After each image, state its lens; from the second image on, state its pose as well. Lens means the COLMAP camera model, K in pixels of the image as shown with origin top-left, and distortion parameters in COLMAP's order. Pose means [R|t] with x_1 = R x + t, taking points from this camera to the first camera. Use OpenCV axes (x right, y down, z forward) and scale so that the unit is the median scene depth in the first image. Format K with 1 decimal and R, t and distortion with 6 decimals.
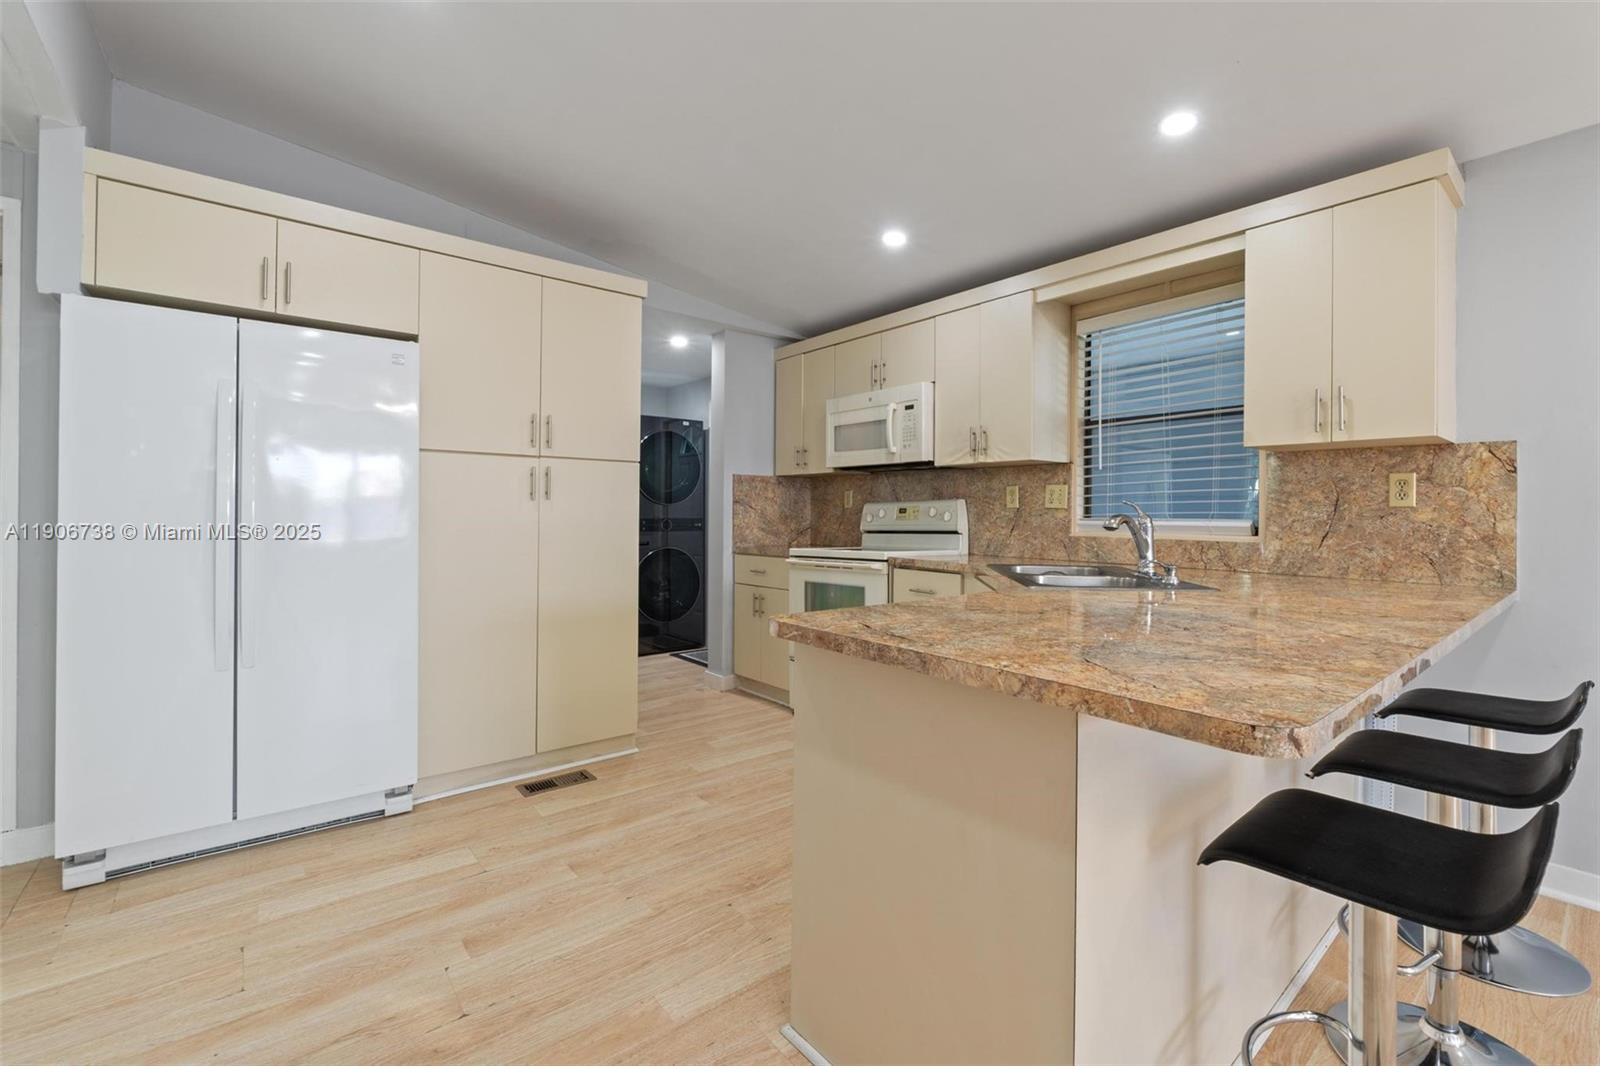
lens RADIAL K [[692.9, 0, 790.5], [0, 692.9, 512.2], [0, 0, 1]] dist [0.001805, -0.000022]
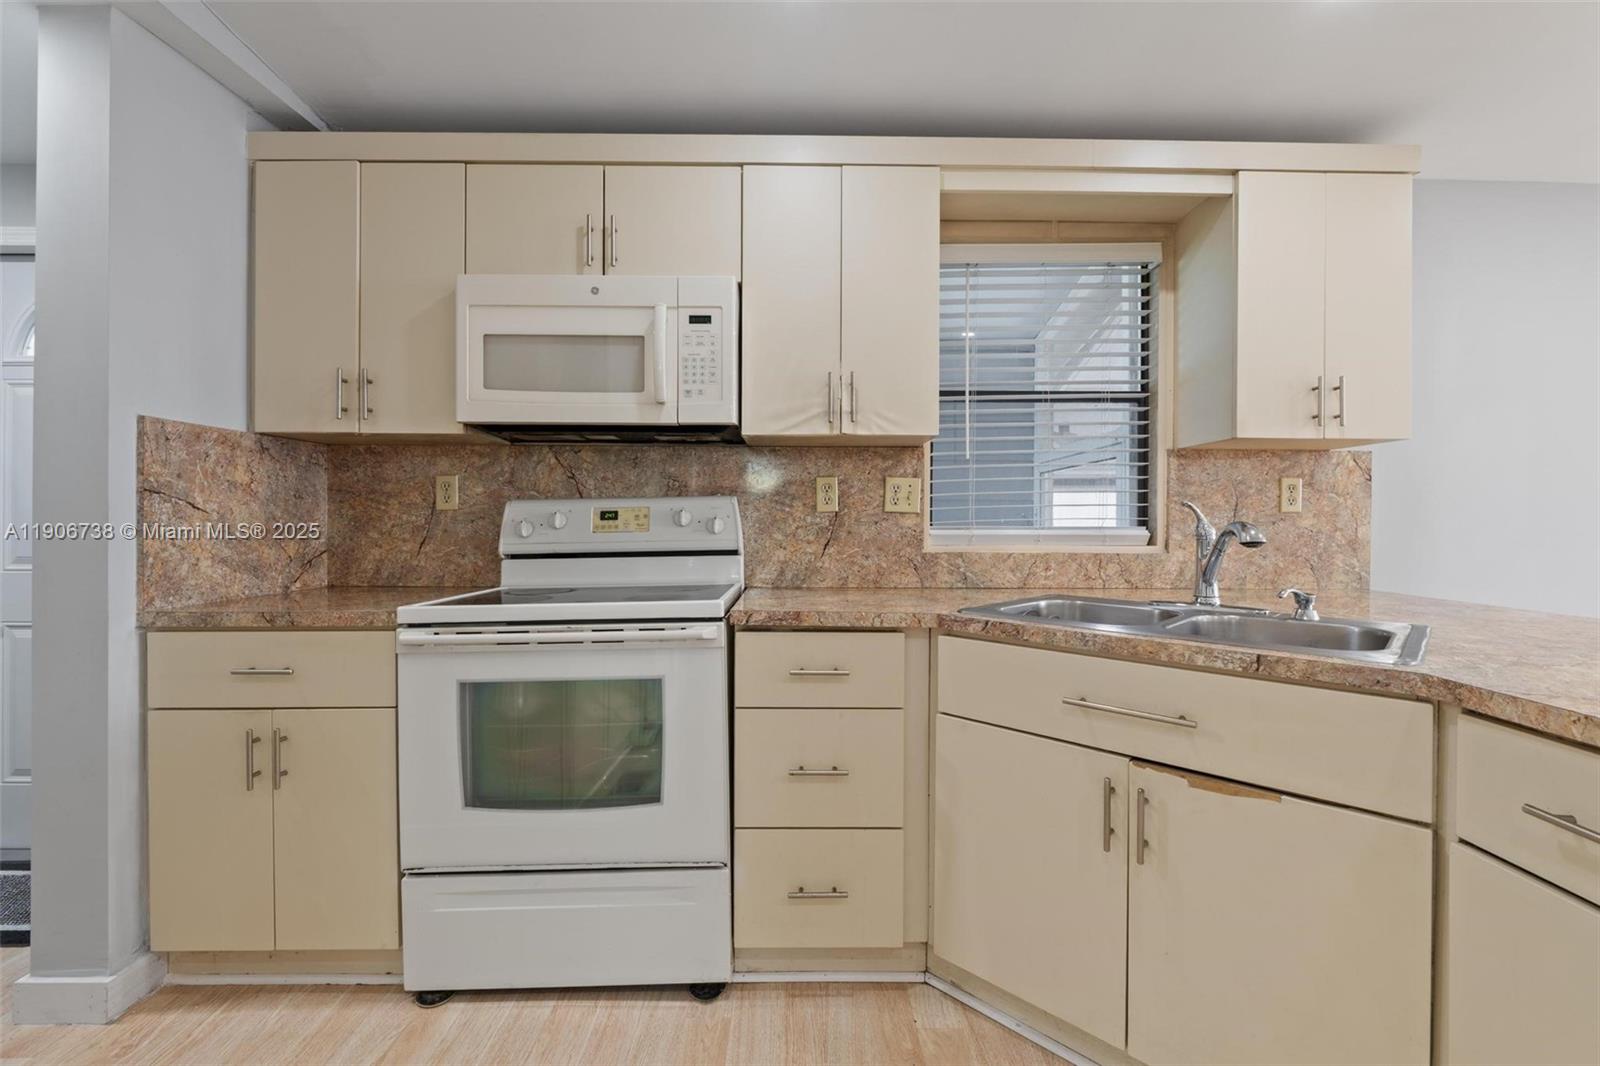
lens RADIAL K [[692.6, 0, 803.3], [0, 692.6, 524.5], [0, 0, 1]] dist [-0.001646, -0.000255]
pose [[0.605274, -0.008180, 0.795975, -0.206879], [0.000377, 0.999950, 0.009989, -0.000391], [-0.796017, -0.005746, 0.605246, 0.634796]]
